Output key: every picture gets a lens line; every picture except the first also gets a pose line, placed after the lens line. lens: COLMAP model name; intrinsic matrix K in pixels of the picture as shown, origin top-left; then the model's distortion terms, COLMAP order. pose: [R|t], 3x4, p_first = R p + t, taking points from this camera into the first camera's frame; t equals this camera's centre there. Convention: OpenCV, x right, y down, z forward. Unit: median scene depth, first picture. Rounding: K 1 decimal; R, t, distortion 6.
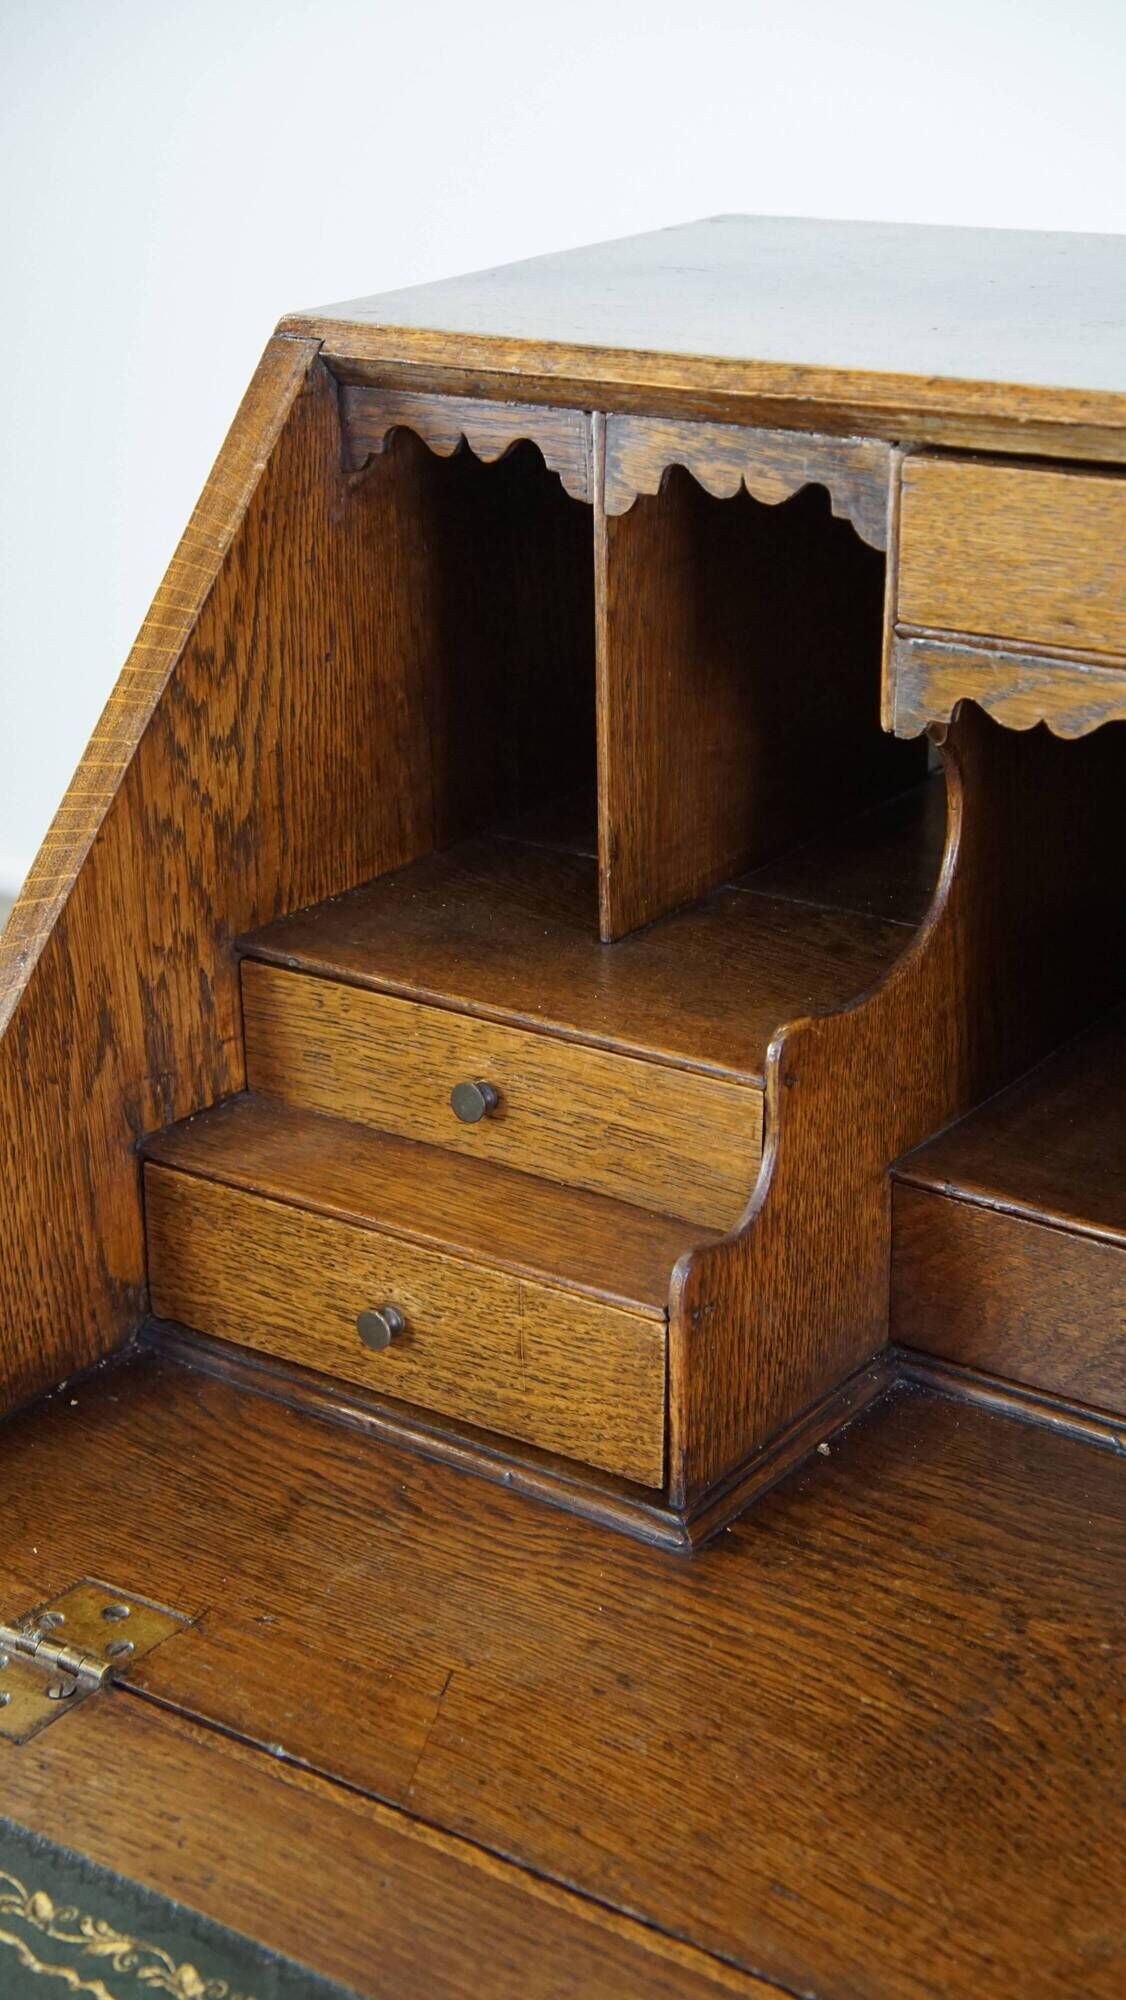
lens RADIAL K [[2986.1, 0, 563.7], [0, 2986.1, 1004.0], [0, 0, 1]] dist [0.223259, 0.000000]
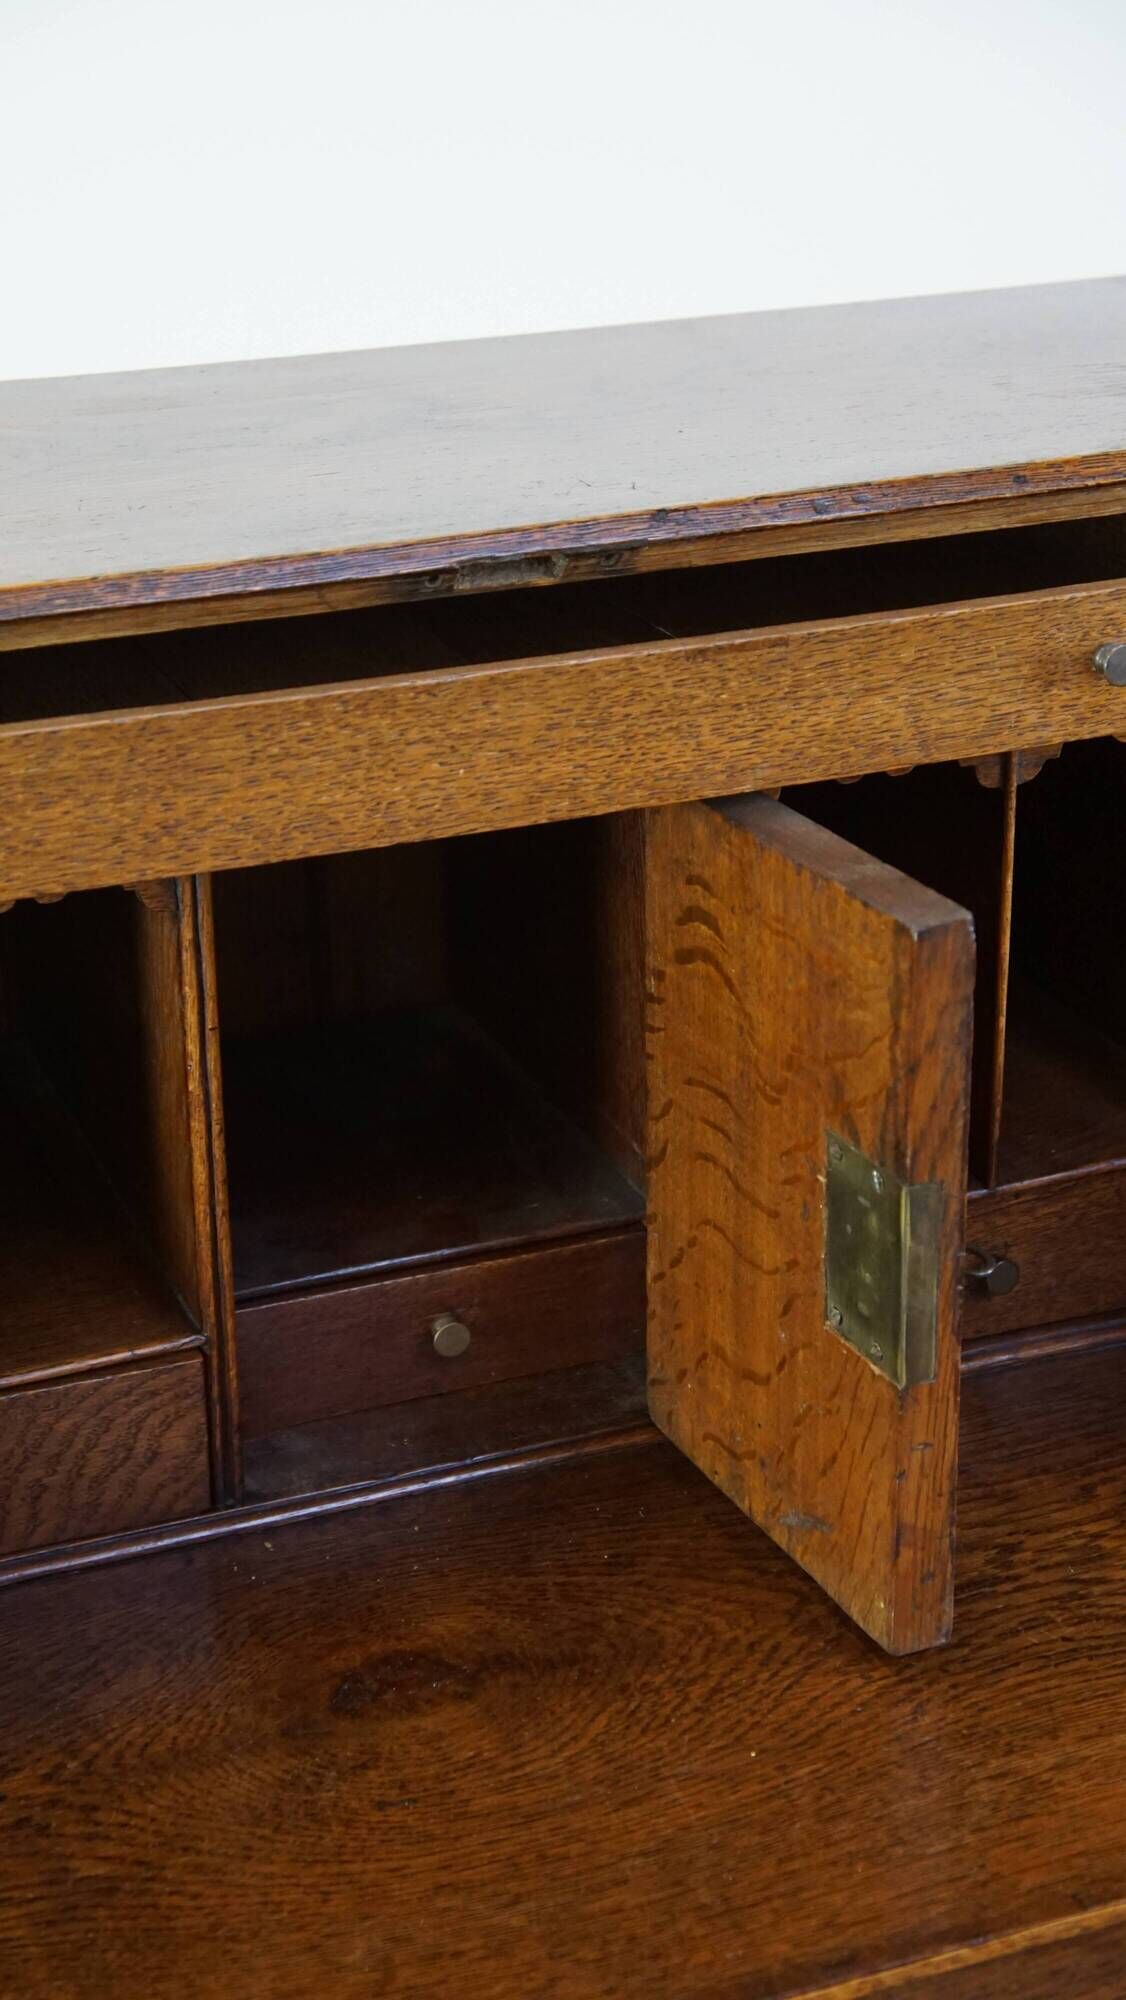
lens RADIAL K [[3213.2, 0, 554.6], [0, 3213.2, 1002.5], [0, 0, 1]] dist [0.235860, 0.000000]
pose [[0.536617, -0.324426, 0.778967, -0.474535], [0.313012, 0.933807, 0.173286, -0.160727], [-0.783624, 0.150838, 0.602646, 0.130653]]
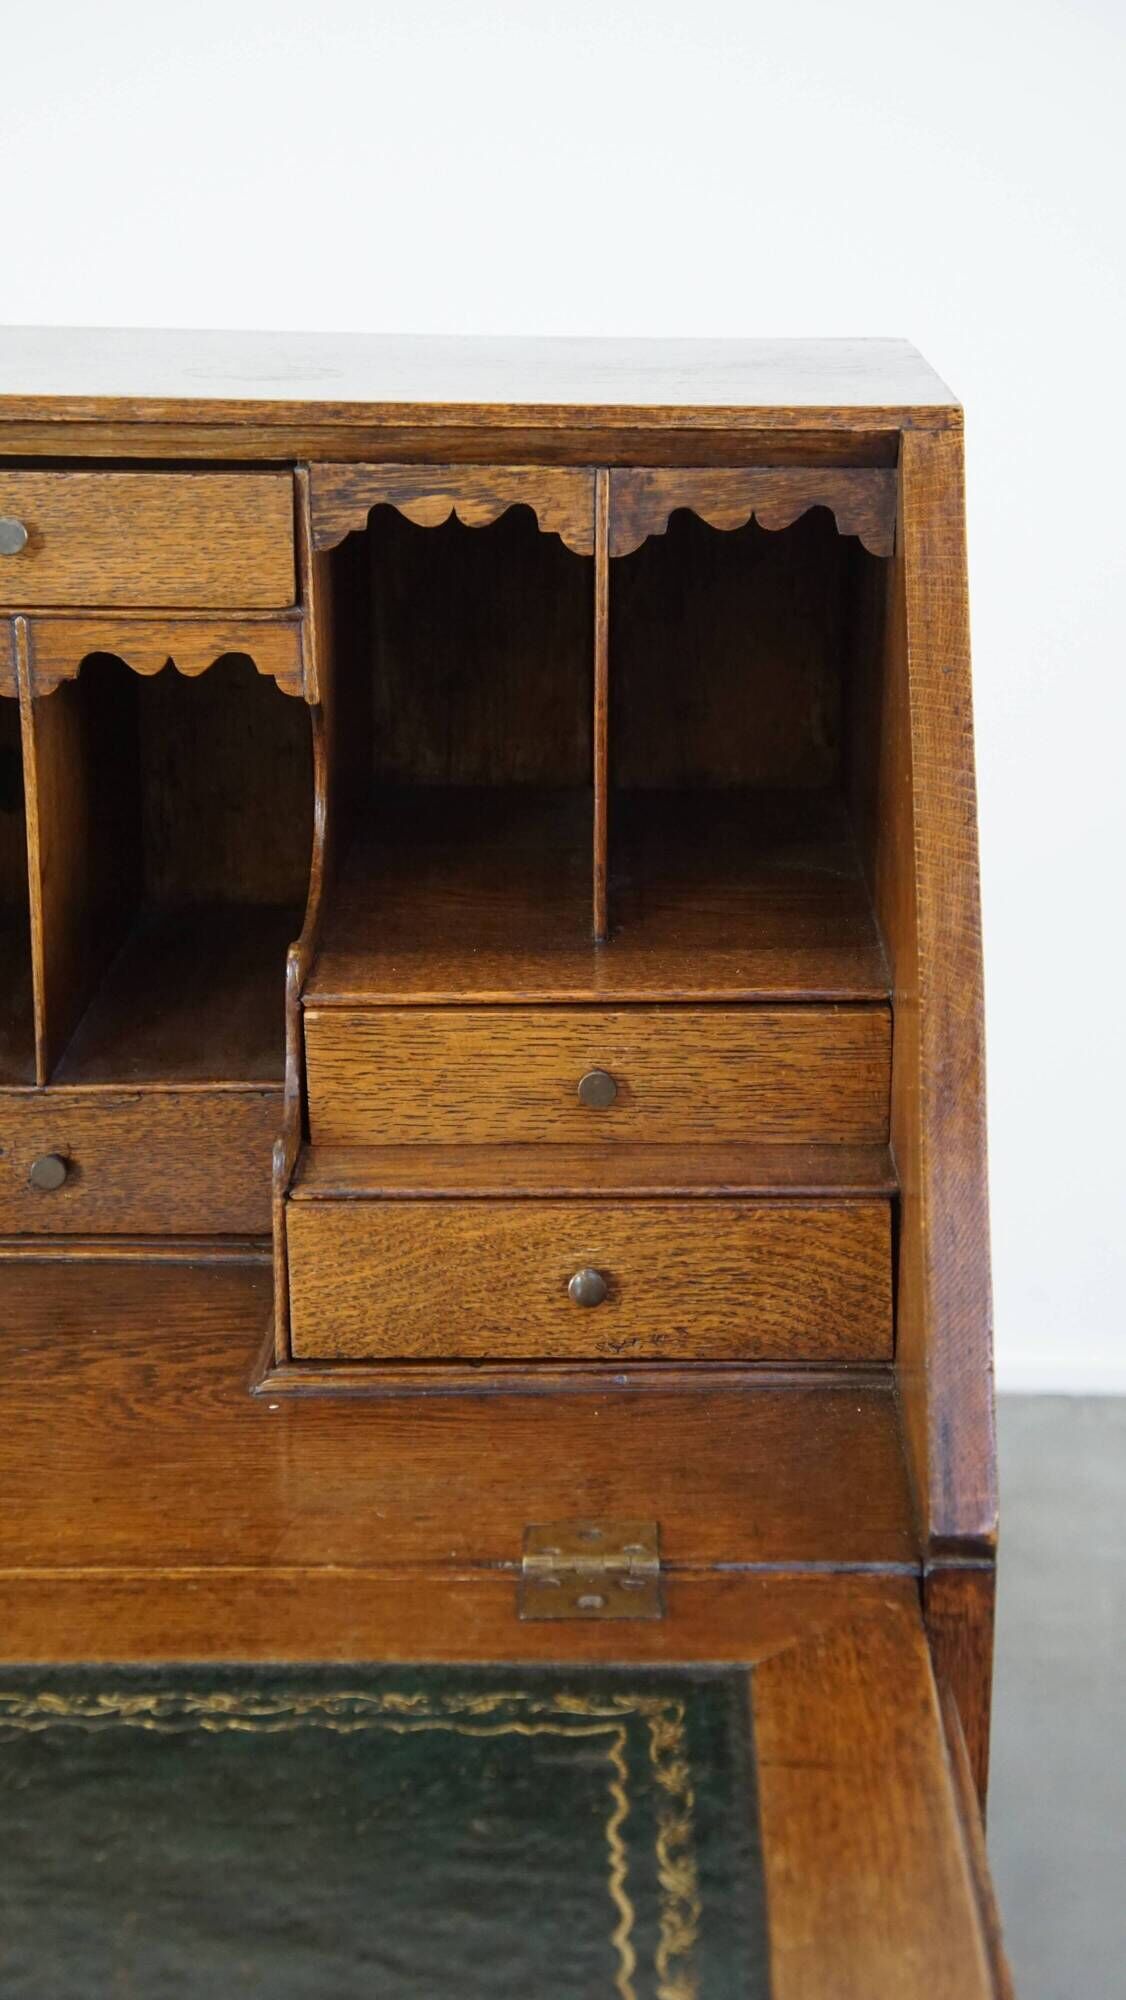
lens RADIAL K [[3468.4, 0, 571.0], [0, 3468.4, 985.6], [0, 0, 1]] dist [0.269051, 0.000000]
pose [[0.819566, -0.147931, 0.553559, -0.067159], [0.195320, 0.980363, -0.027191, 0.203547], [-0.538666, 0.130406, 0.832366, -0.545557]]
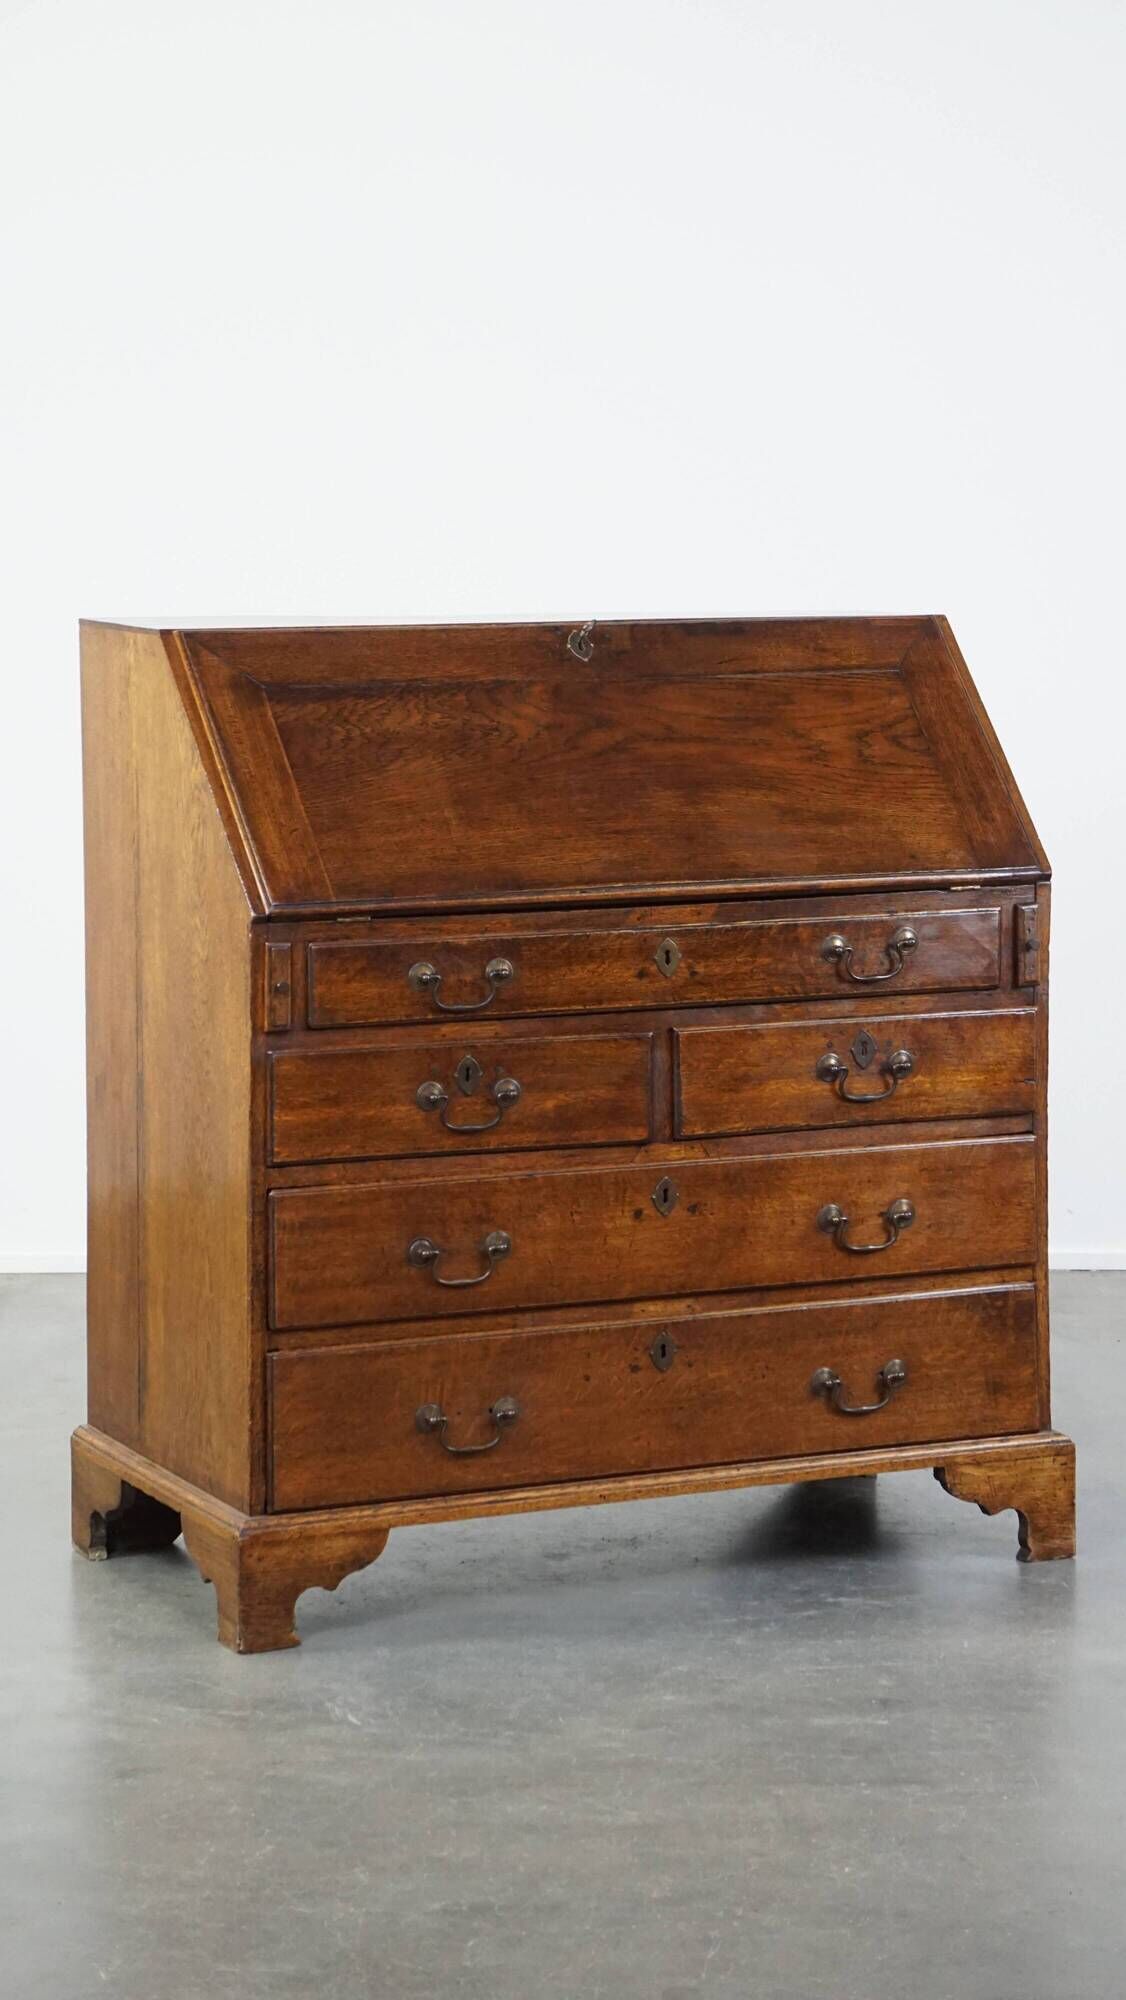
lens RADIAL K [[4448.6, 0, 556.8], [0, 4448.6, 982.6], [0, 0, 1]] dist [0.267369, 0.000000]
pose [[0.481773, -0.084743, 0.872189, -4.726227], [0.313067, 0.946272, -0.080989, 0.776197], [-0.818464, 0.312071, 0.482419, -1.877767]]
